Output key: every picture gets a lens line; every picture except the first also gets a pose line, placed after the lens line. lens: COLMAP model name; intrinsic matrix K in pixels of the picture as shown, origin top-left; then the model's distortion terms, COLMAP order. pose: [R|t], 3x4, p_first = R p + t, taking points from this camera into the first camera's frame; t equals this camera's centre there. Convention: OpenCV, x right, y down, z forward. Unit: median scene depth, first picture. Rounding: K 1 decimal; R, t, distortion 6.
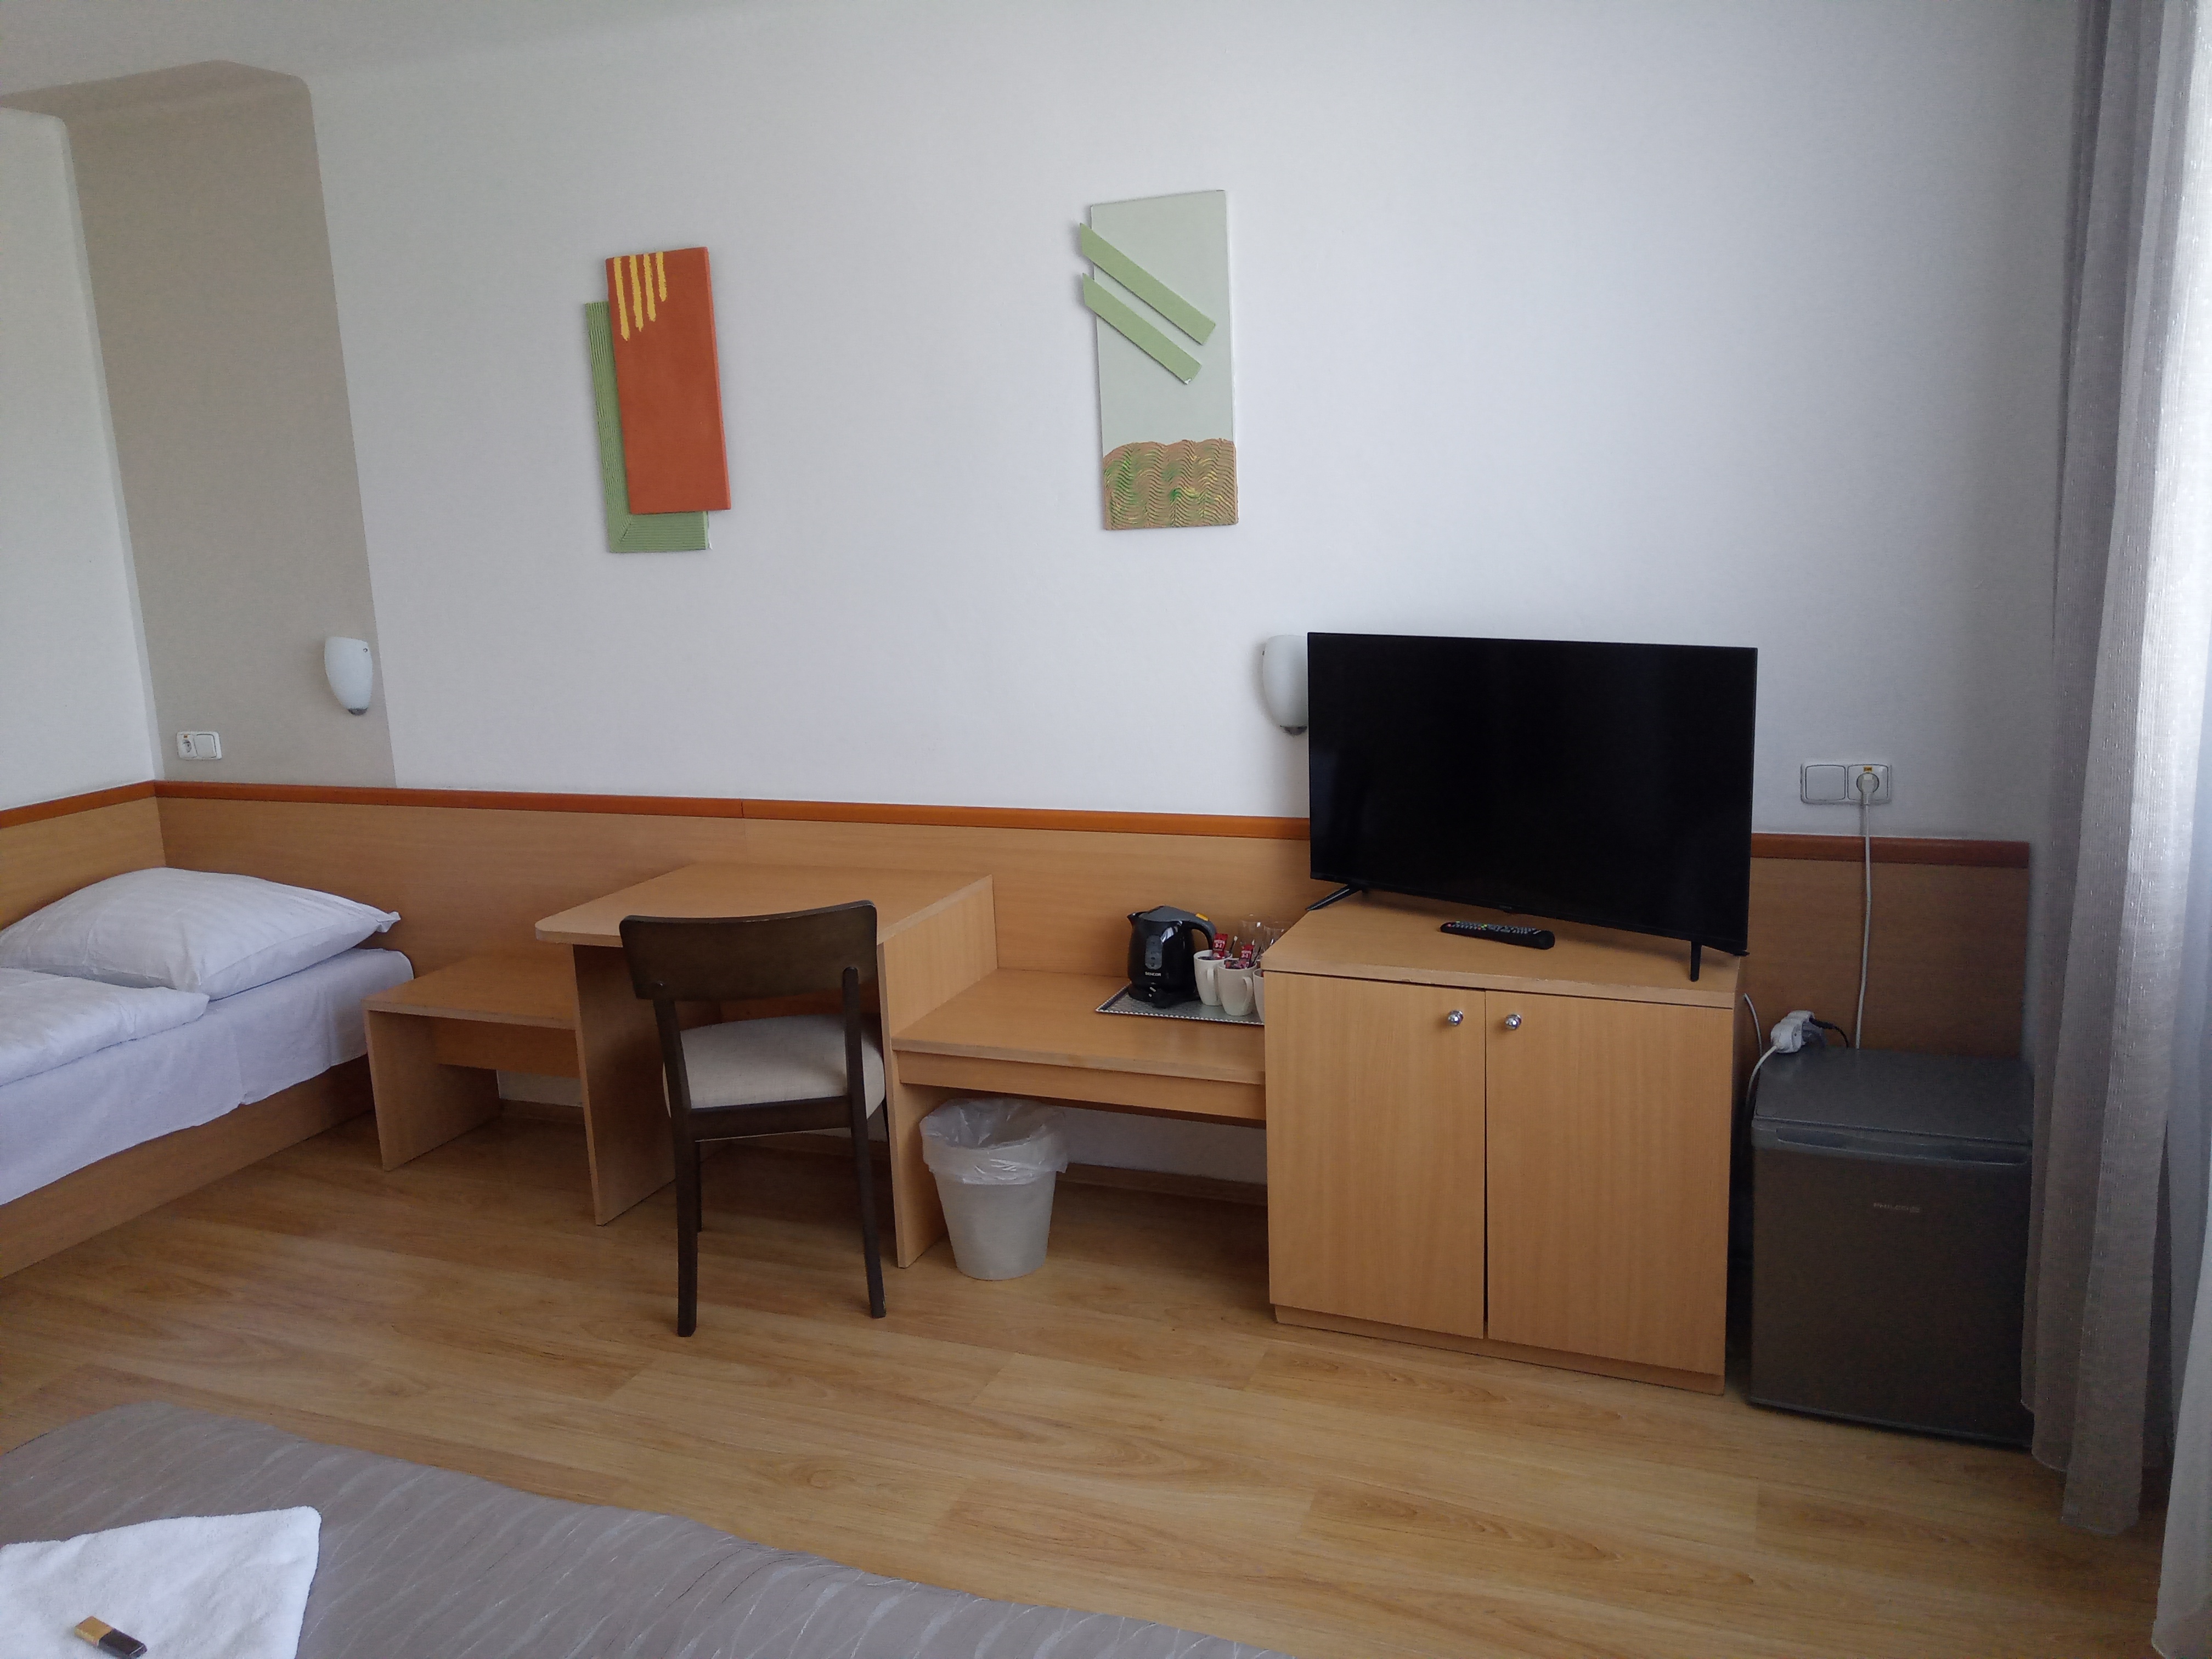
lens RADIAL K [[1705.8, 0, 1105.9], [0, 1705.8, 843.7], [0, 0, 1]] dist [0.027473, -0.012735]
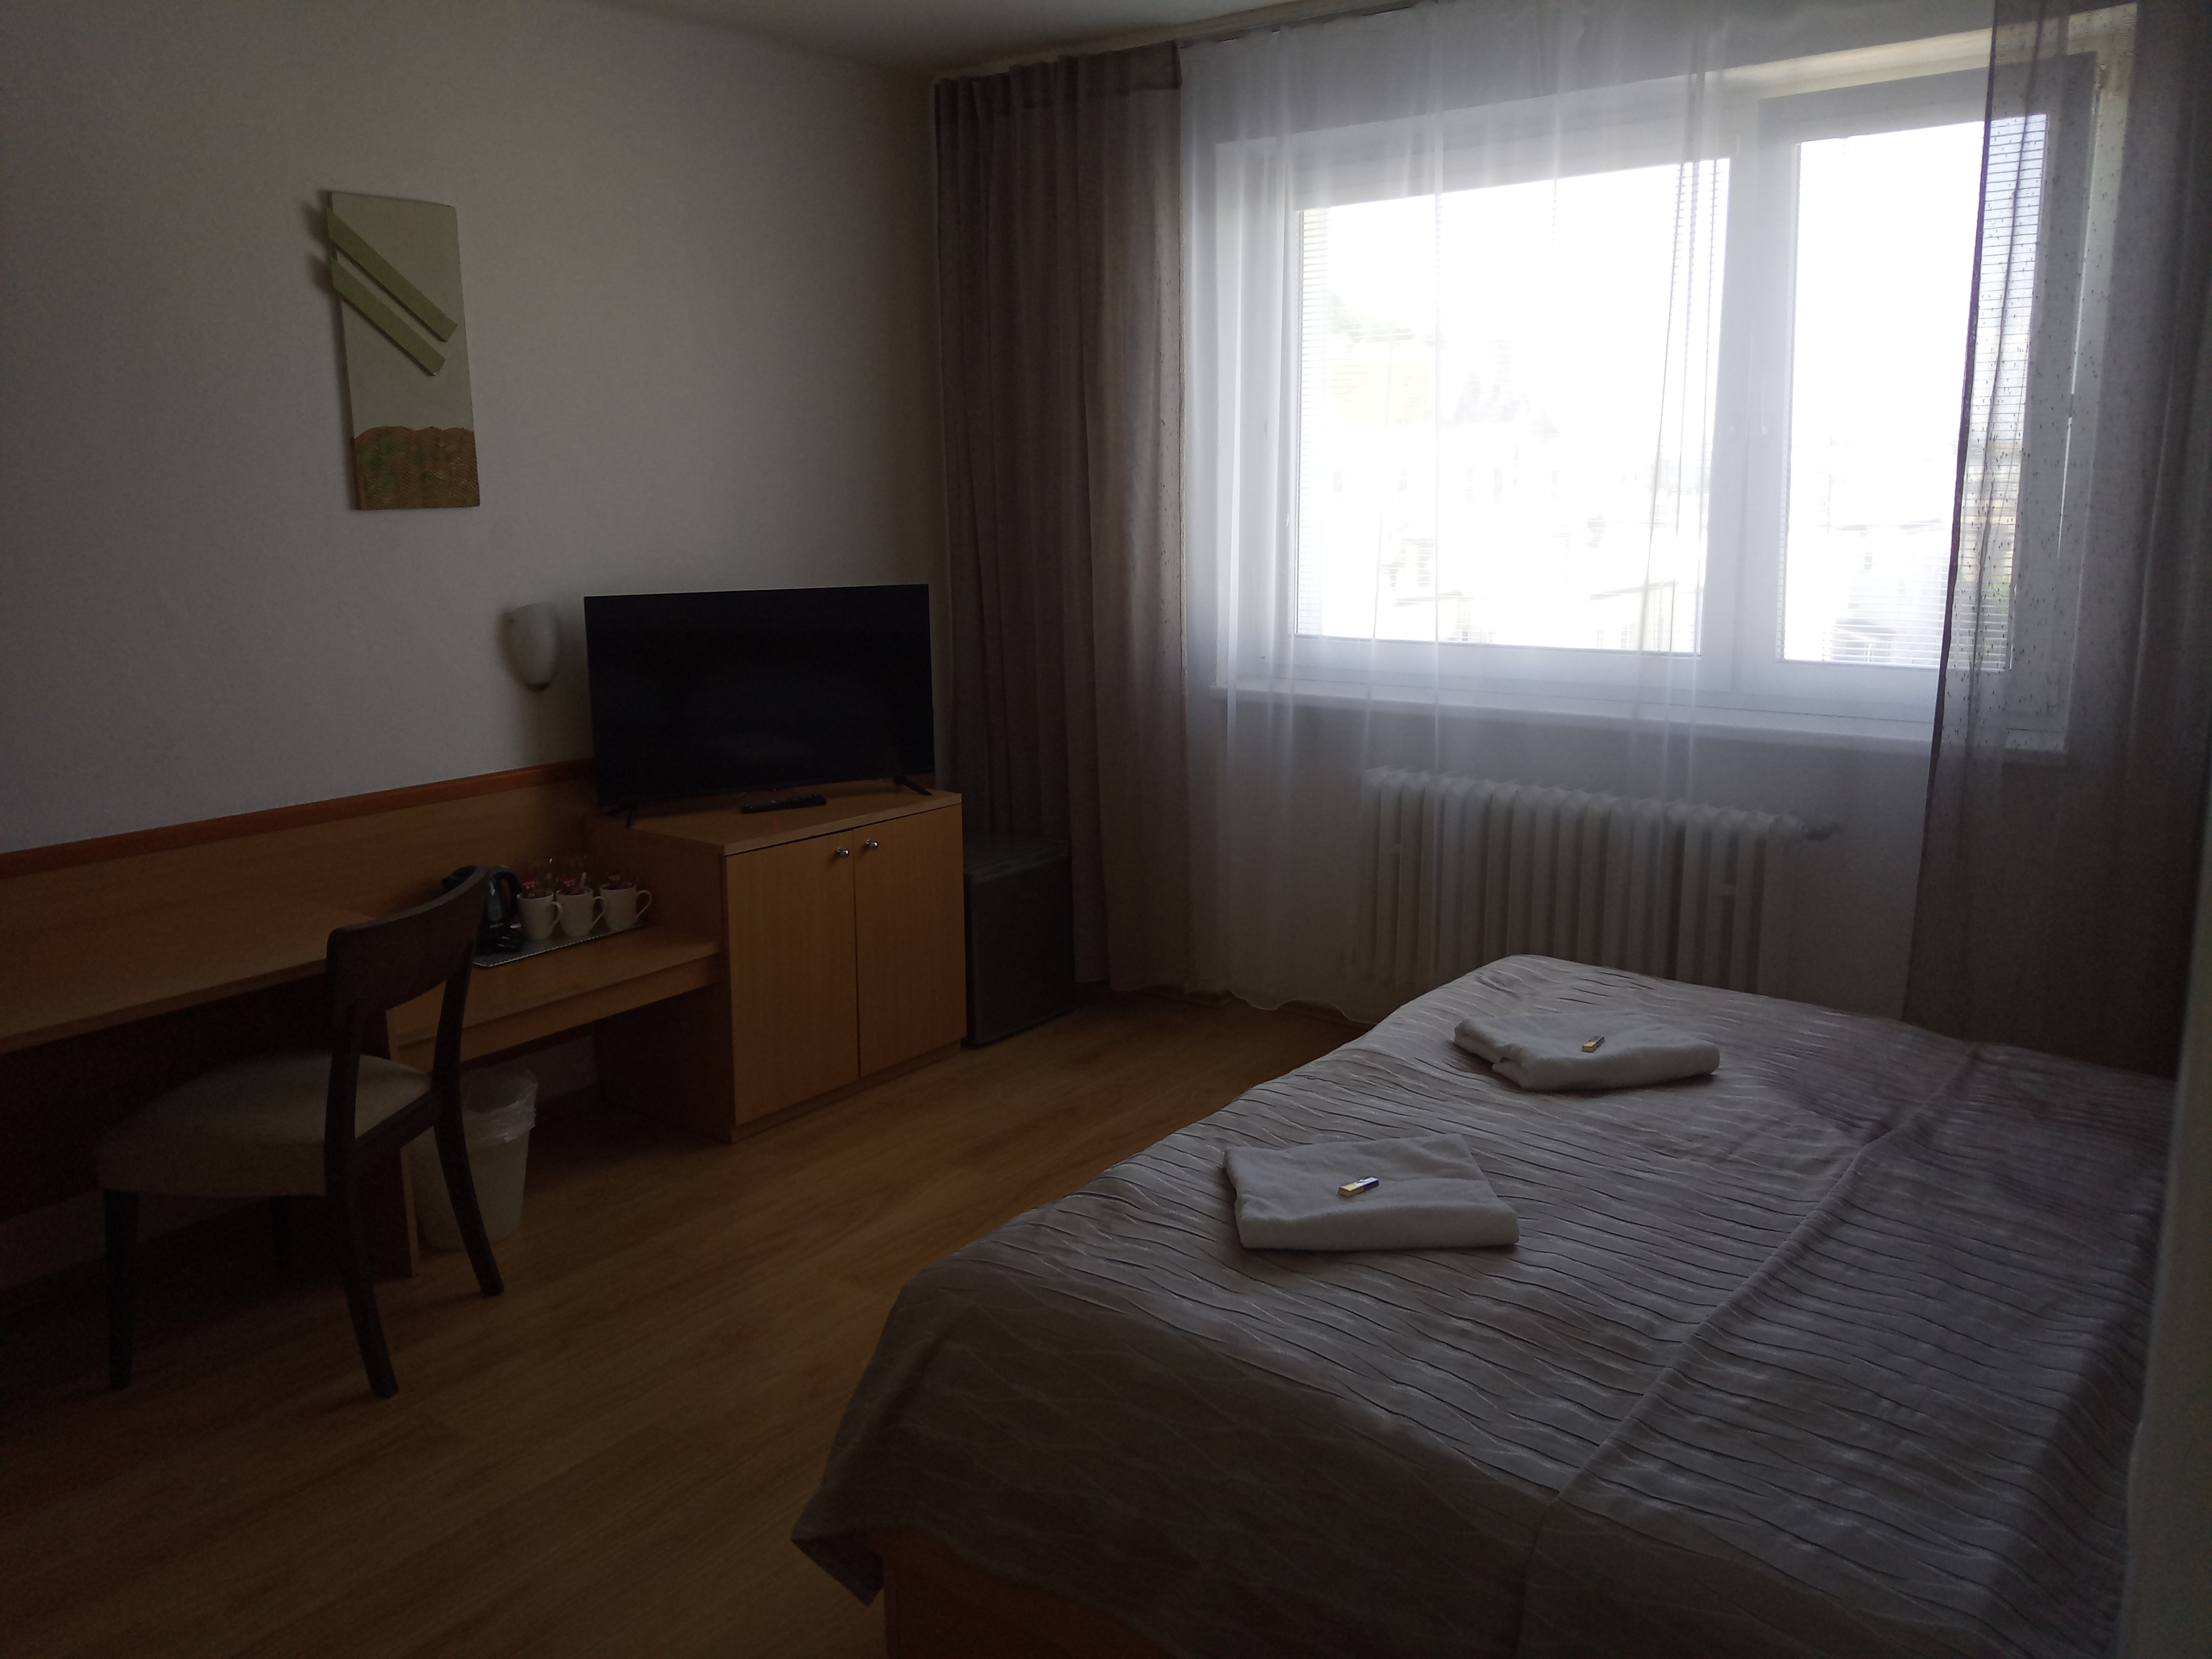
lens RADIAL K [[1705.8, 0, 1110.2], [0, 1705.8, 818.0], [0, 0, 1]] dist [0.027473, -0.012735]
pose [[0.252616, -0.150364, 0.955812, -0.910137], [0.192256, 0.975954, 0.102720, -0.024110], [-0.948274, 0.157811, 0.275450, 0.330755]]
